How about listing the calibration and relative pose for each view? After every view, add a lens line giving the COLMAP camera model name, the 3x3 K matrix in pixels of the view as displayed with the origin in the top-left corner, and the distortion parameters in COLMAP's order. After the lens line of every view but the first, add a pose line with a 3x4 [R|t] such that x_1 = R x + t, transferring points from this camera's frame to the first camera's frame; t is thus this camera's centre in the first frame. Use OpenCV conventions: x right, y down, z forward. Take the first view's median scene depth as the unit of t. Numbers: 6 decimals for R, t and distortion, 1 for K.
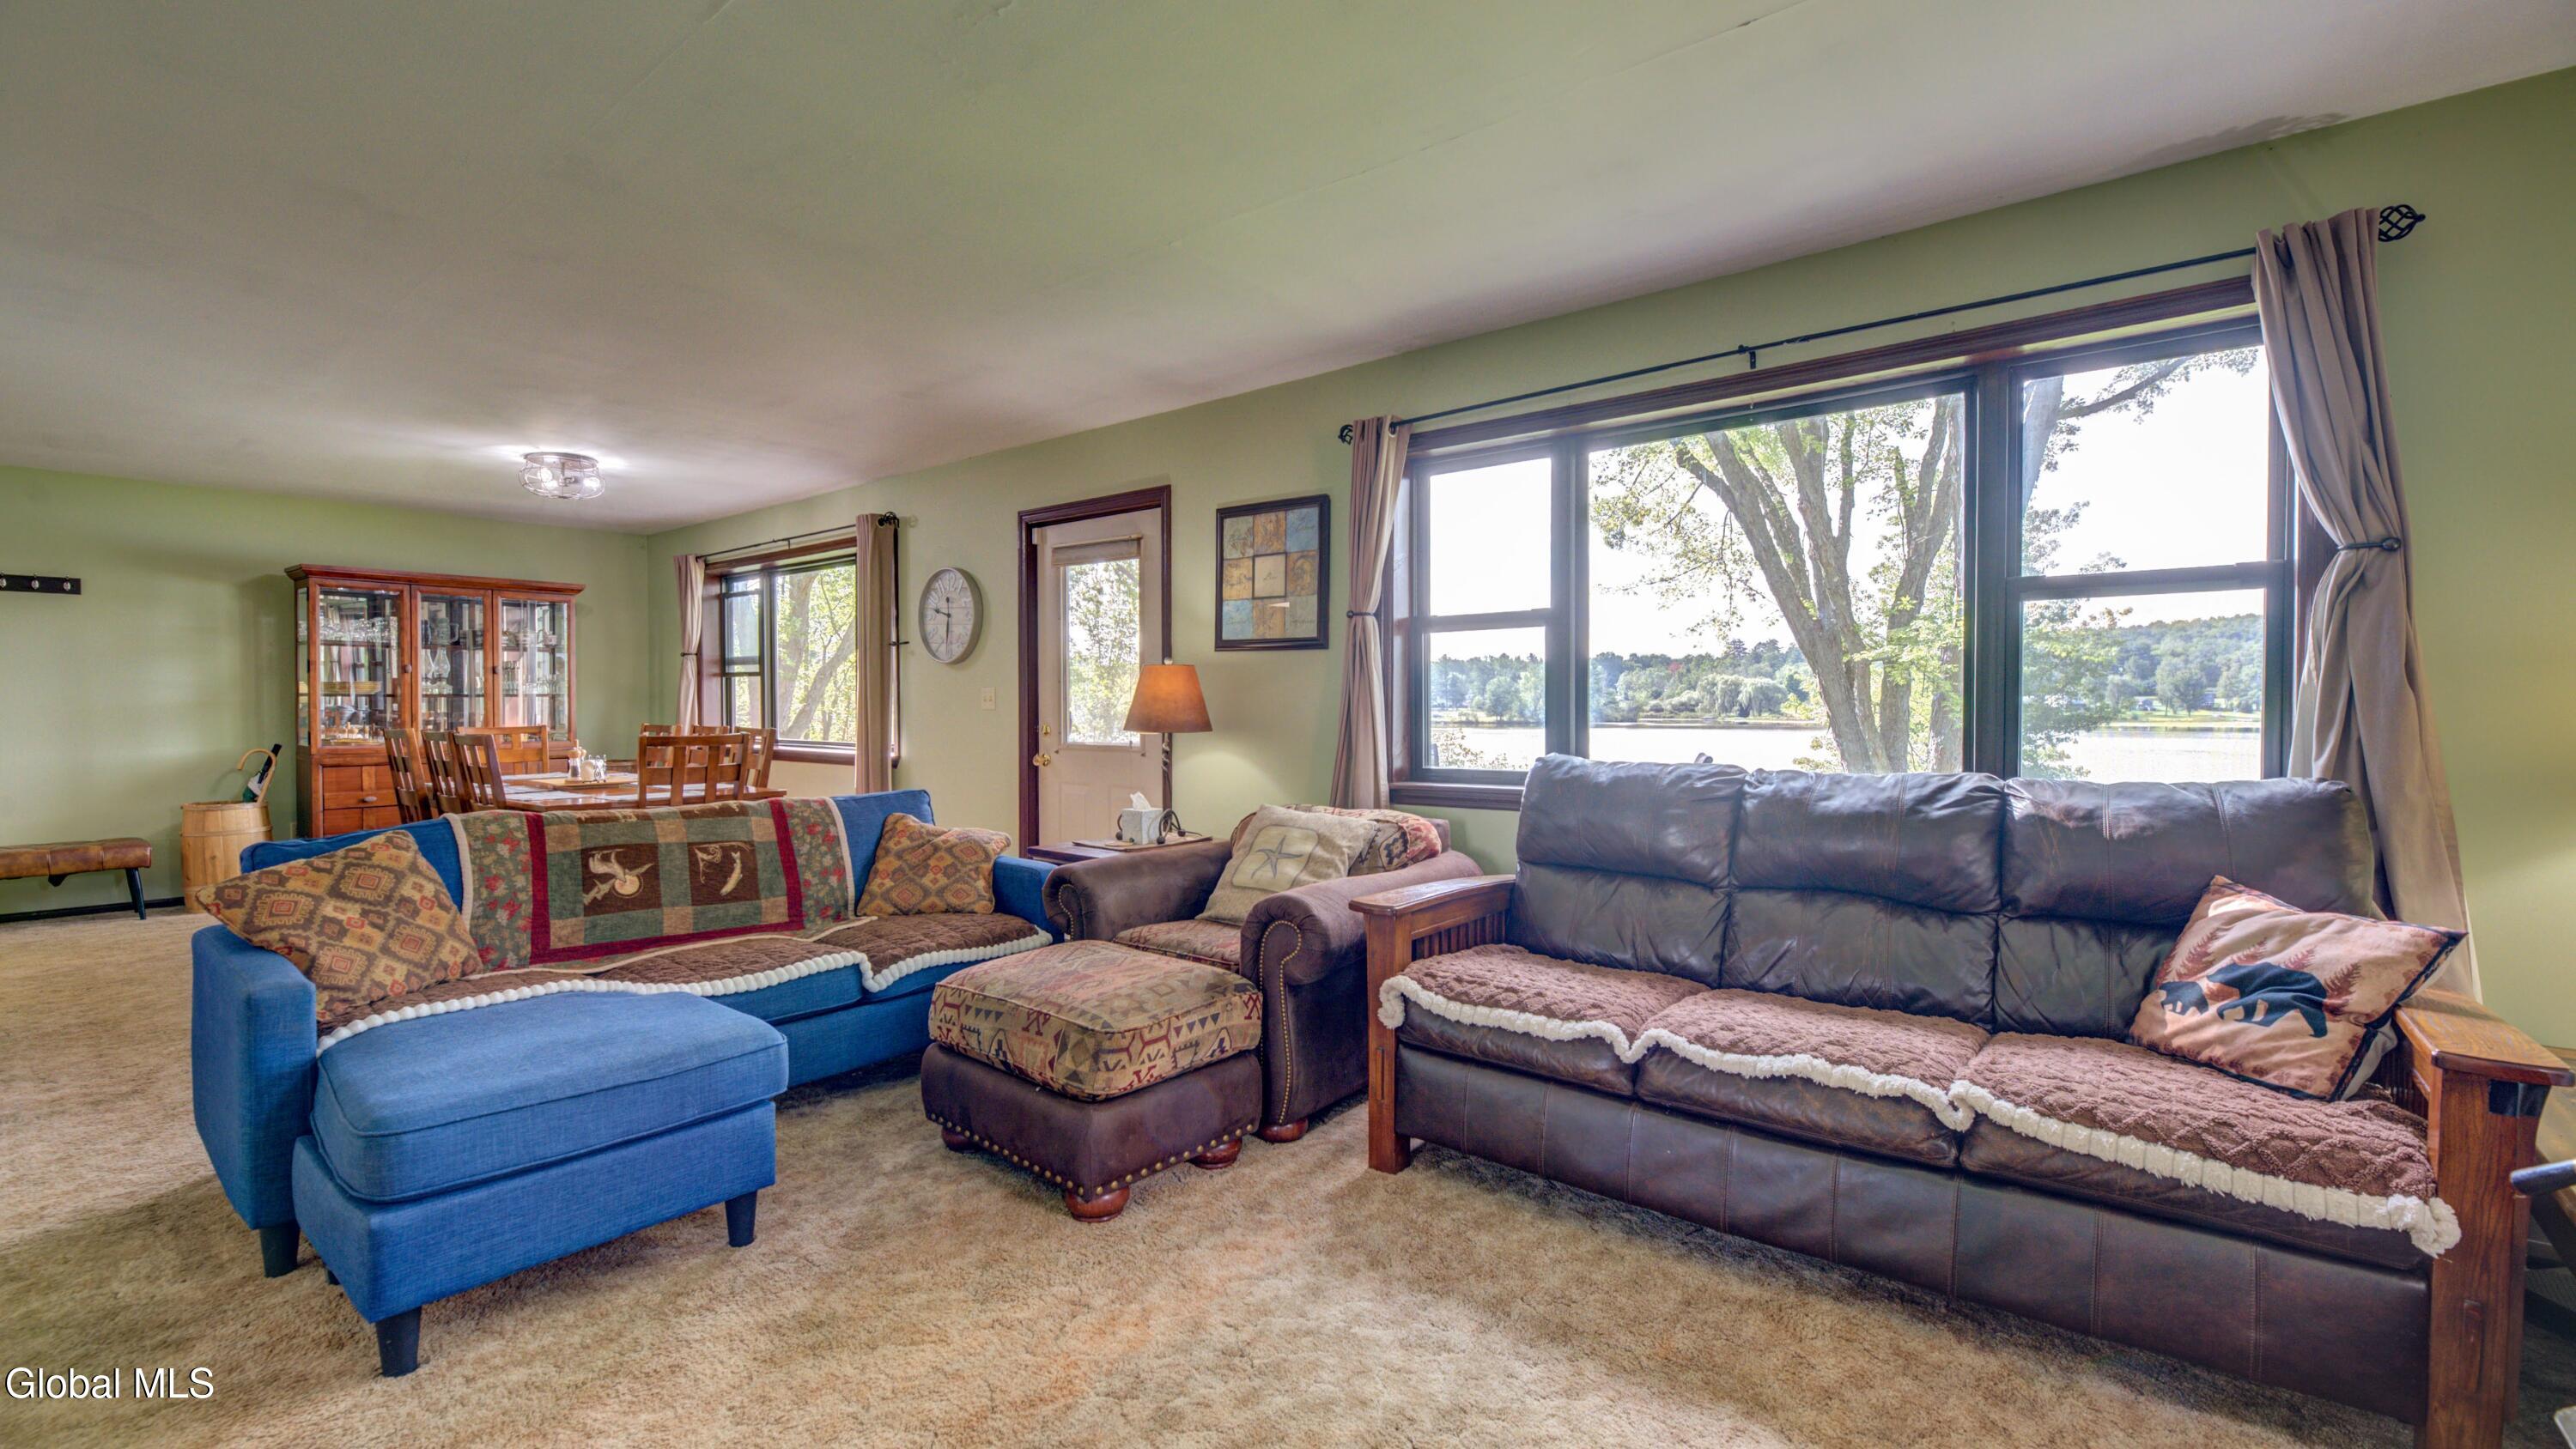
lens RADIAL K [[1055.2, 0, 1268.7], [0, 1055.2, 715.2], [0, 0, 1]] dist [0.000841, -0.000698]
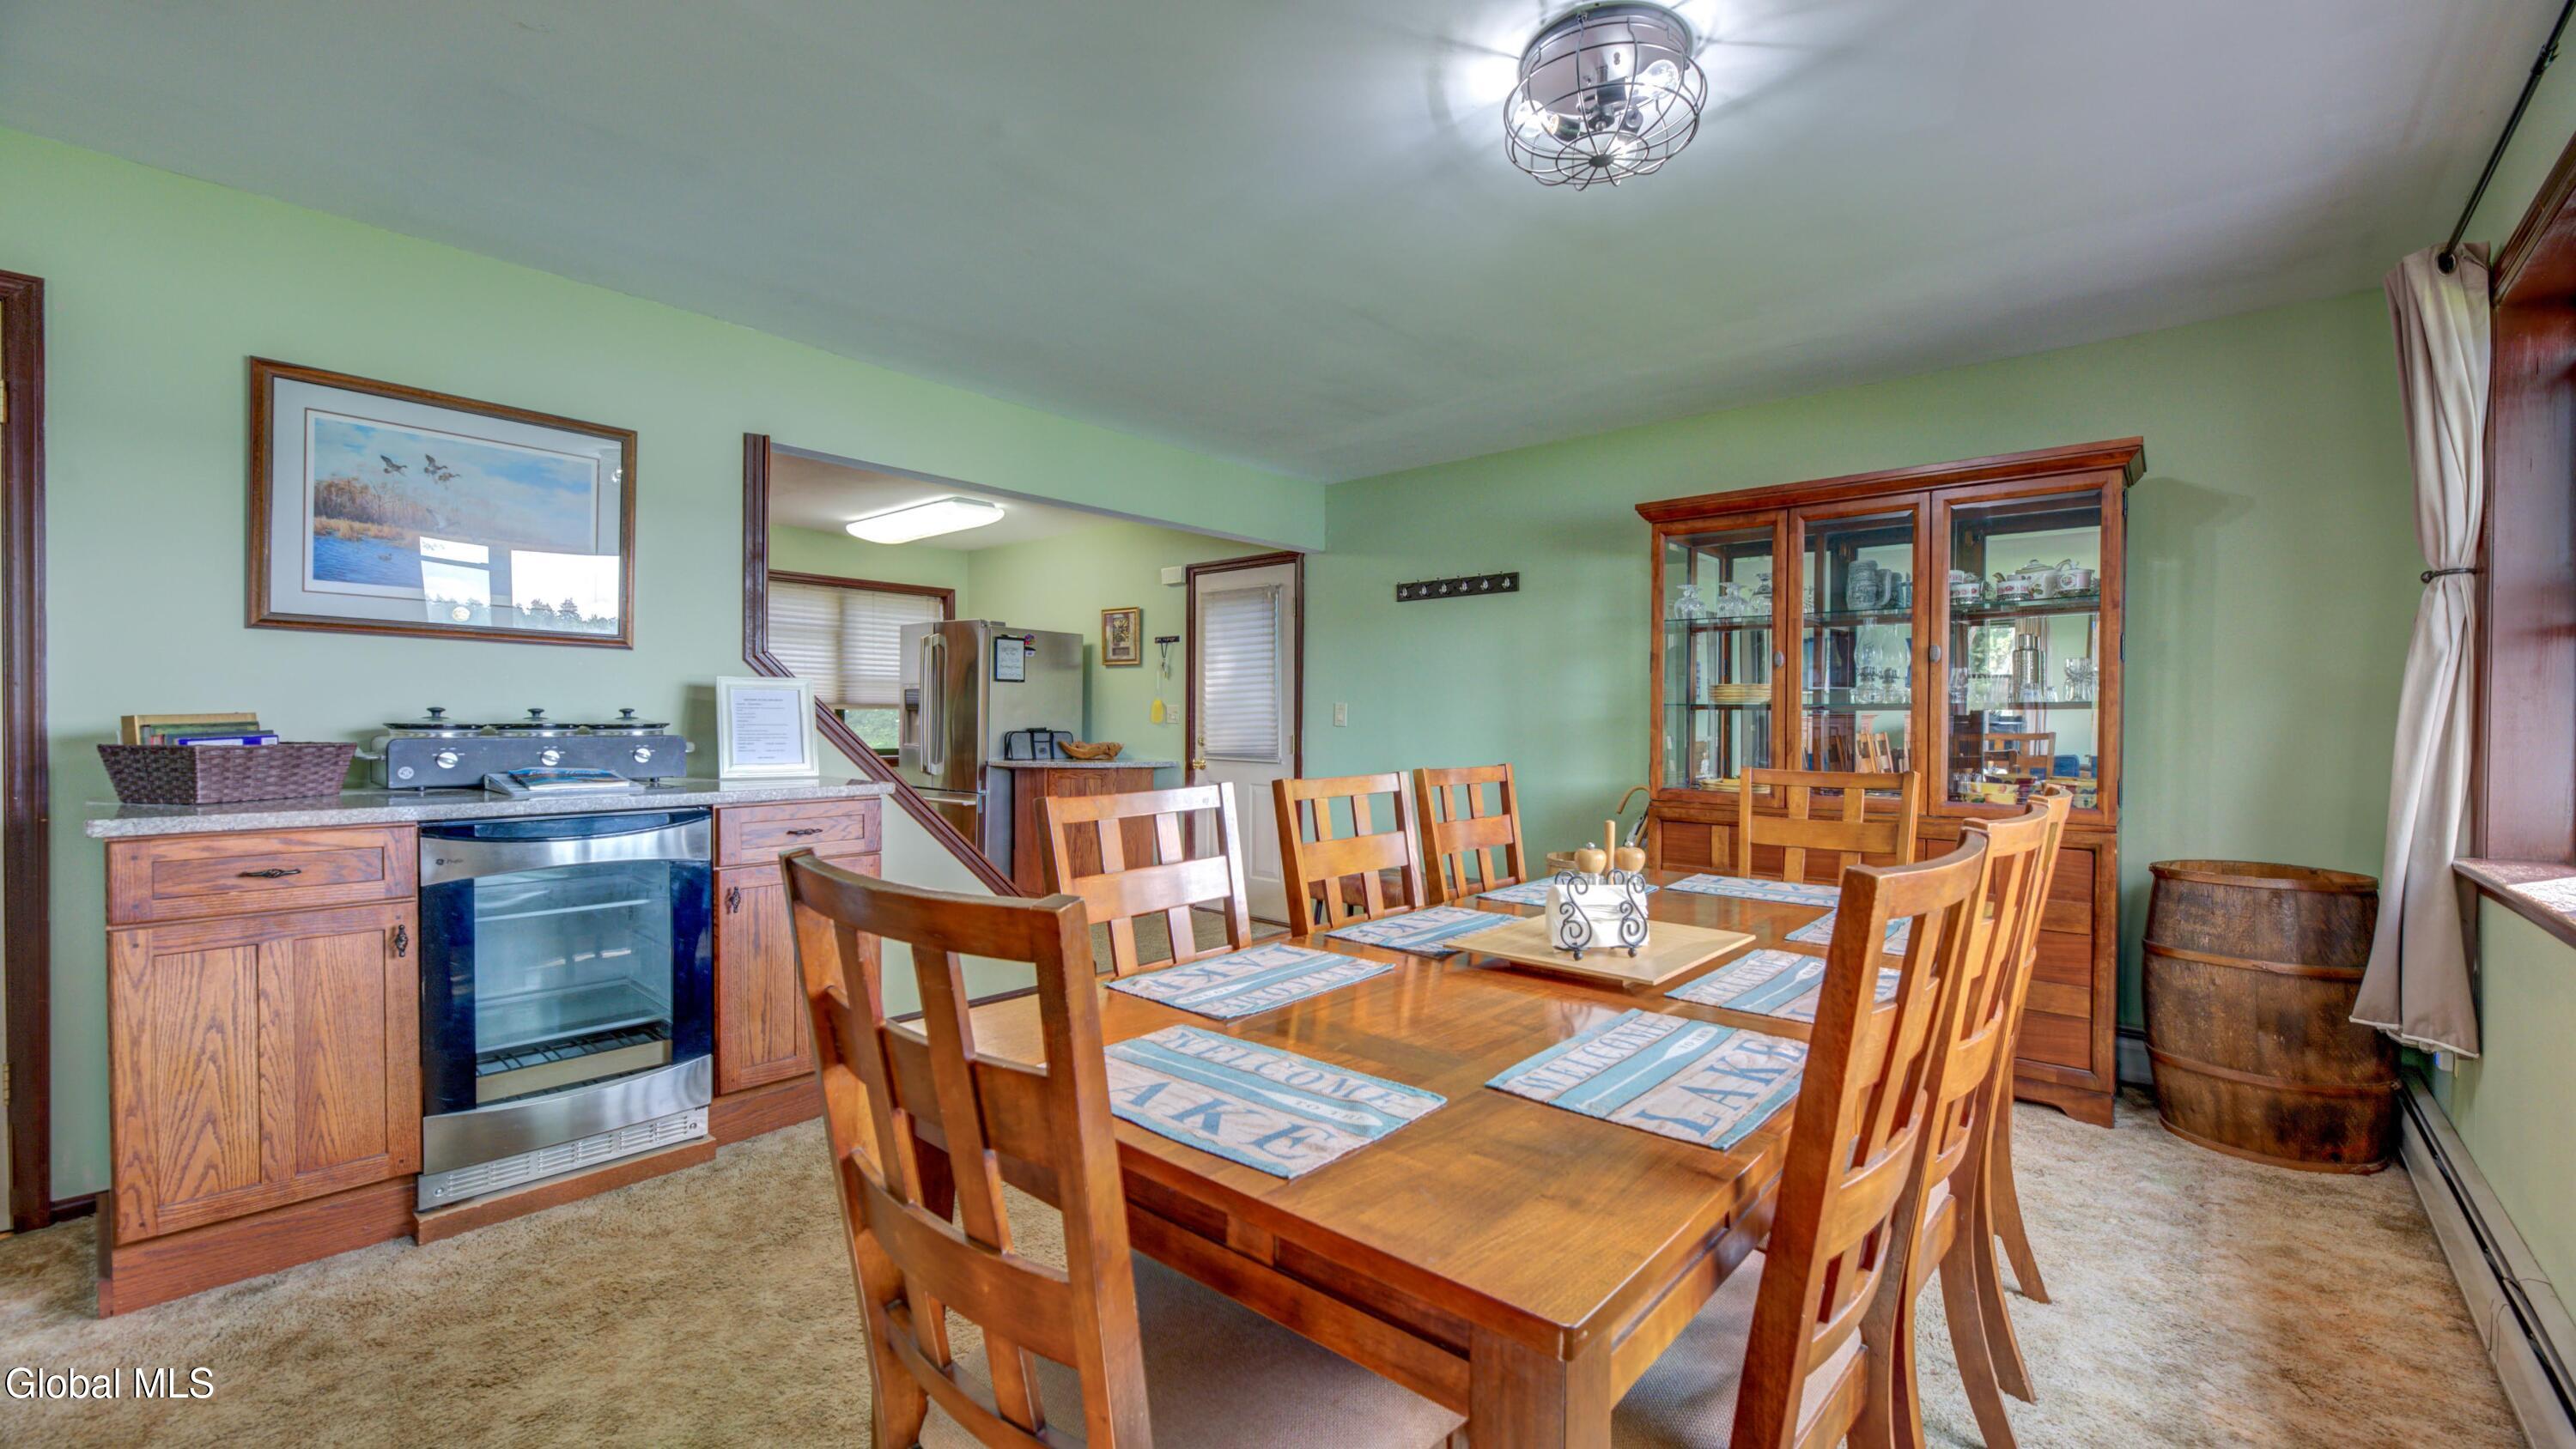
lens RADIAL K [[1055.2, 0, 1272.4], [0, 1055.2, 719.4], [0, 0, 1]] dist [0.000841, -0.000698]
pose [[-0.029877, 0.000912, -0.999553, -0.550829], [-0.018786, 0.999822, 0.001474, -0.017749], [0.999377, 0.018822, -0.029854, 1.672474]]
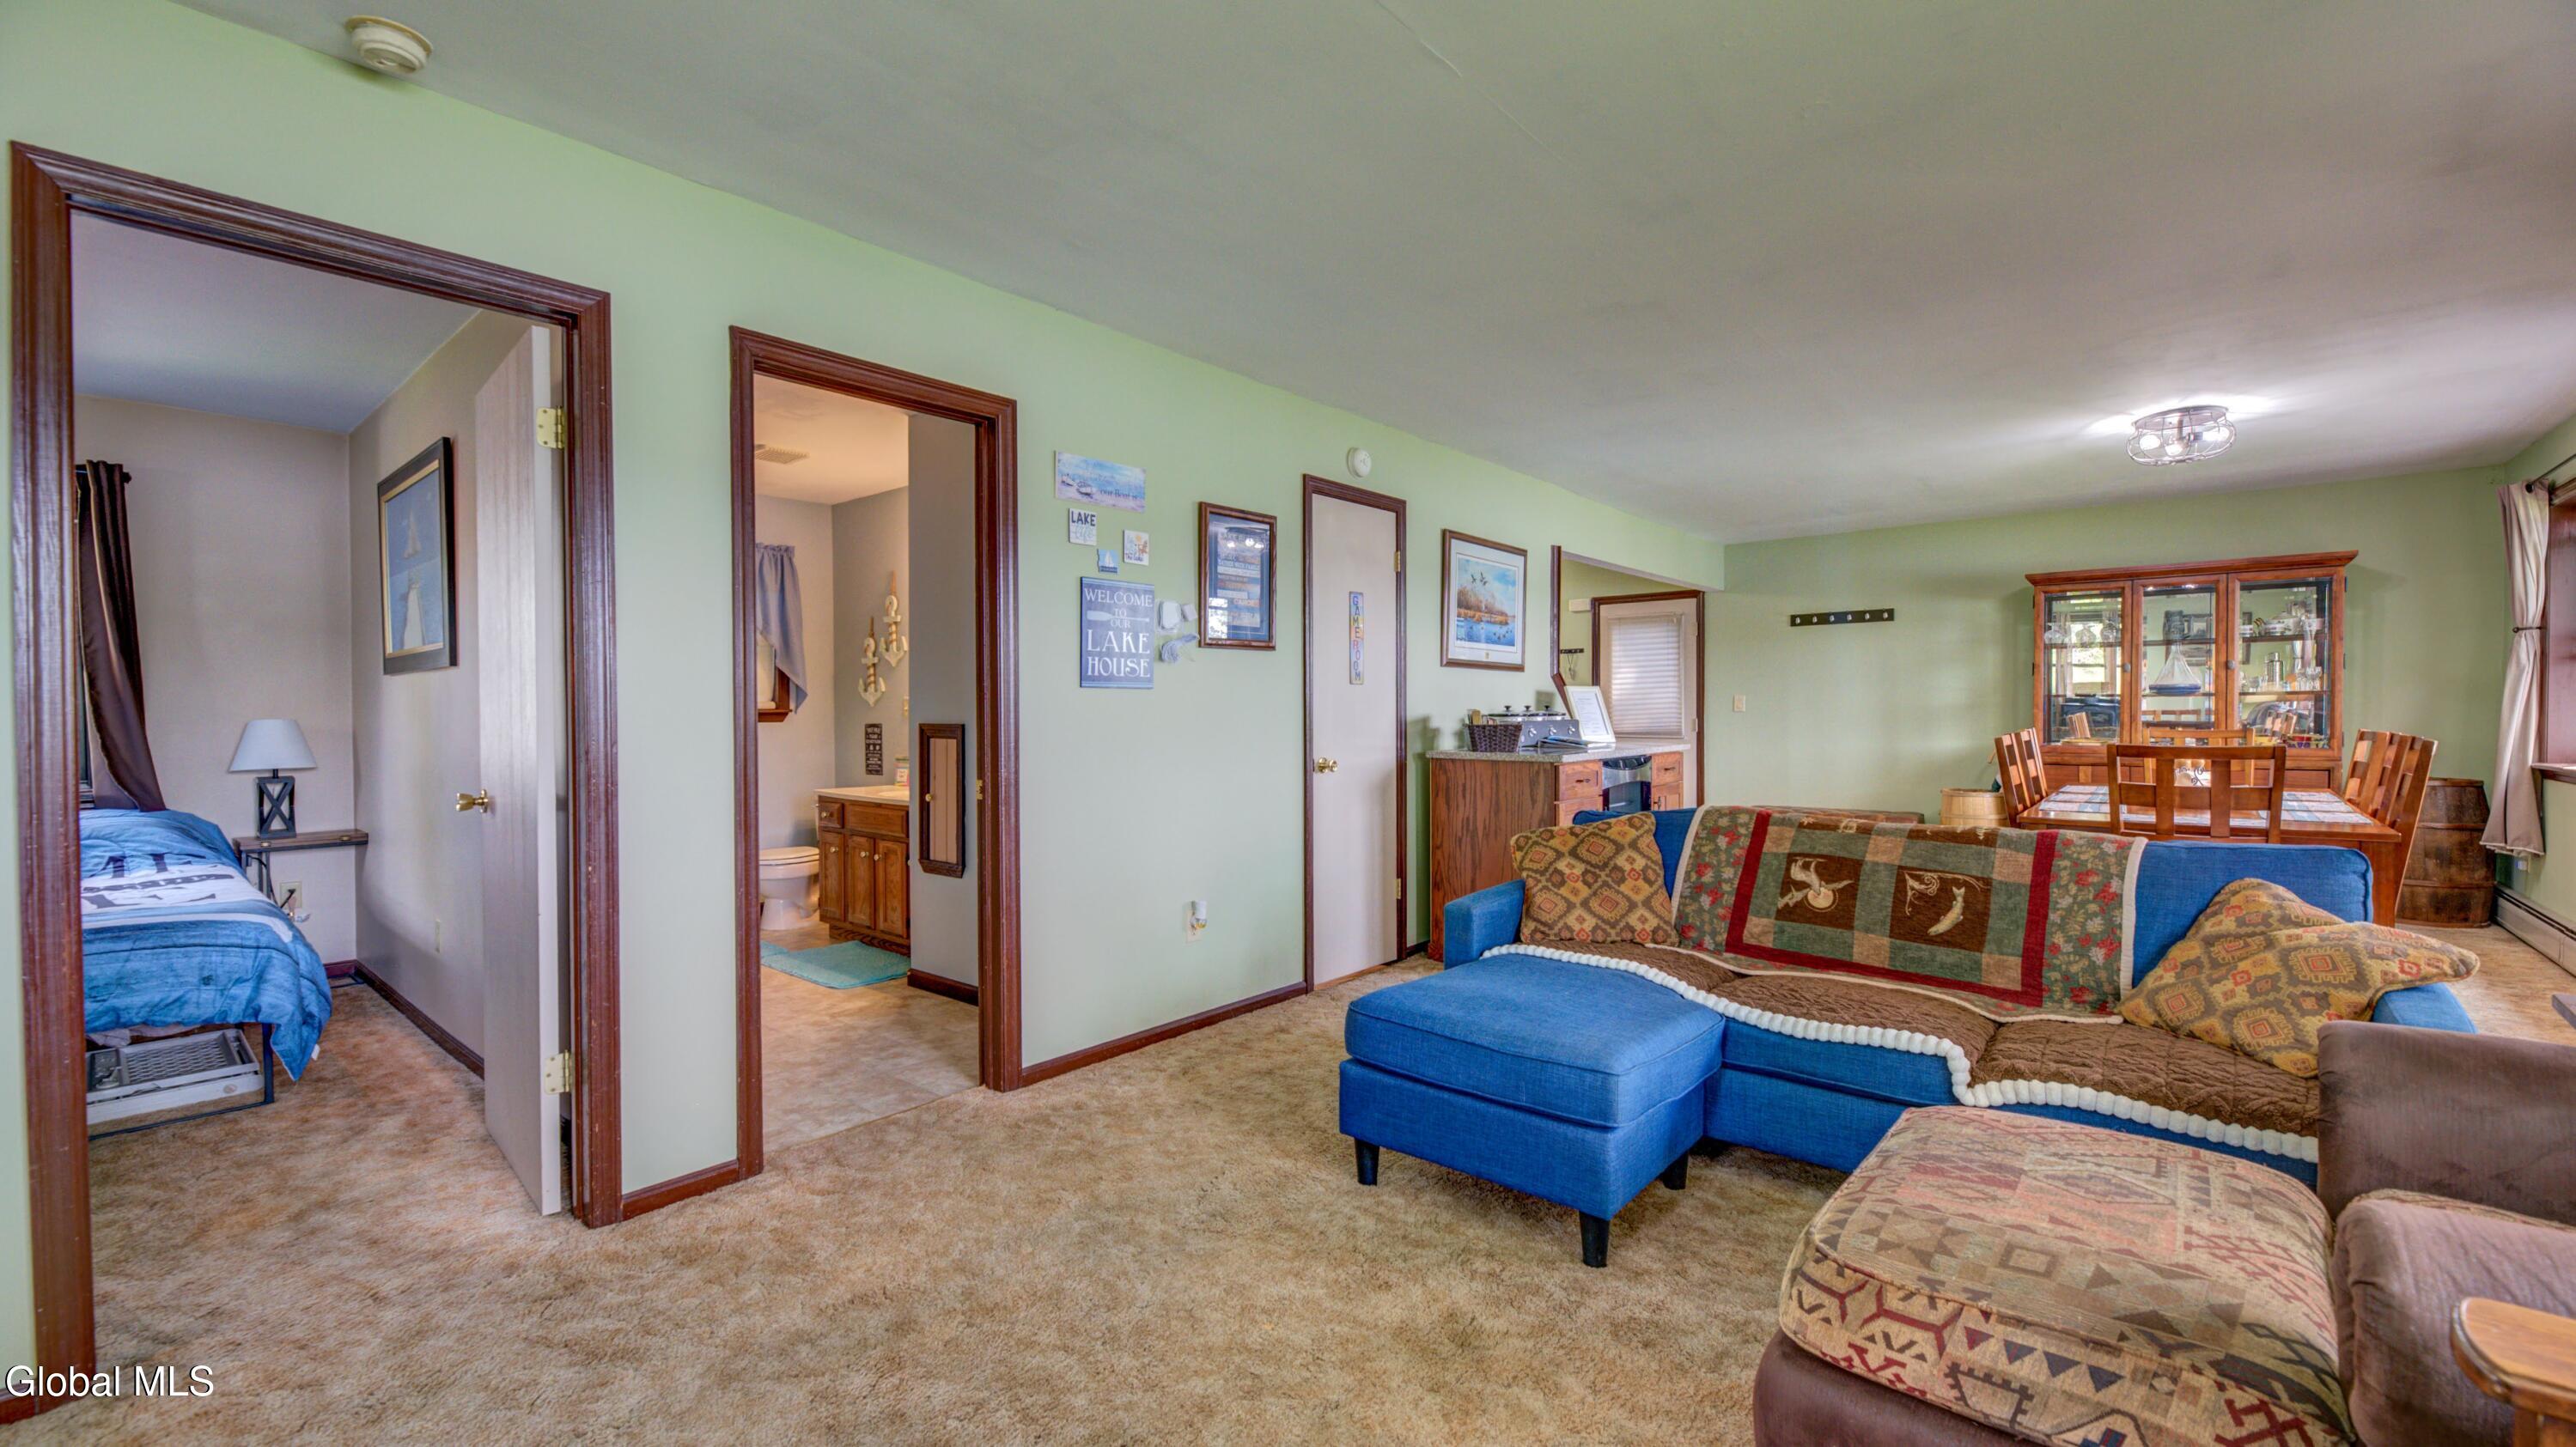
lens RADIAL K [[1055.3, 0, 1287.2], [0, 1055.3, 718.1], [0, 0, 1]] dist [0.000841, -0.000698]
pose [[-0.004770, 0.009506, -0.999943, 0.346631], [-0.004657, 0.999944, 0.009528, -0.007648], [0.999978, 0.004702, -0.004726, 0.530401]]
